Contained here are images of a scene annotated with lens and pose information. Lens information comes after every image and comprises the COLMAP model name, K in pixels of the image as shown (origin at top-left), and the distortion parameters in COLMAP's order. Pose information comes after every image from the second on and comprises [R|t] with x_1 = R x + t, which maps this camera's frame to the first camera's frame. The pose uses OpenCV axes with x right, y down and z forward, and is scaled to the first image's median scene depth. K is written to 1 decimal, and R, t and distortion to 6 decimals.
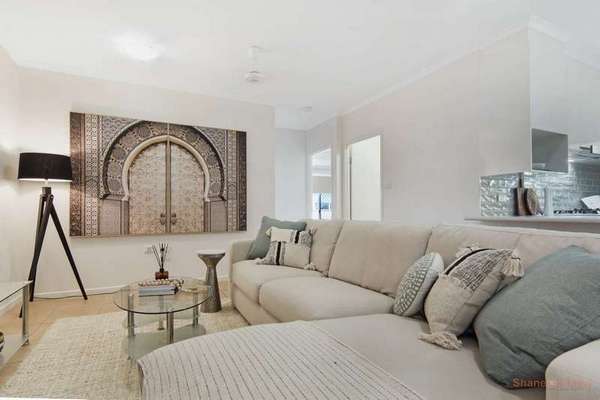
lens RADIAL K [[309.2, 0, 298.5], [0, 309.2, 210.4], [0, 0, 1]] dist [0.000048, -0.000051]
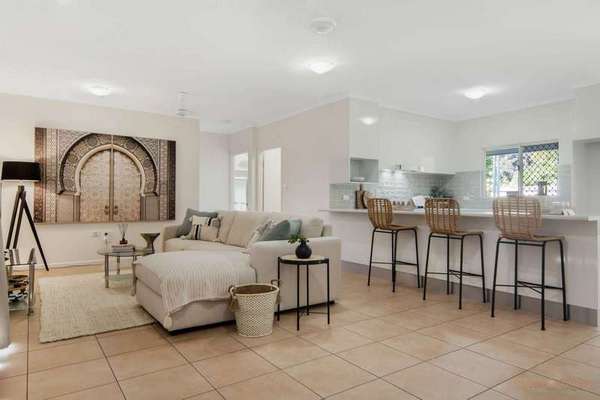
lens RADIAL K [[381.0, 0, 300.0], [0, 381.0, 200.0], [0, 0, 1]] dist [0.002786, 0.000691]
pose [[0.988492, 0.009422, 0.150979, 0.114017], [-0.008406, 0.999938, -0.007363, -0.008919], [-0.151039, 0.006009, 0.988510, -0.699501]]
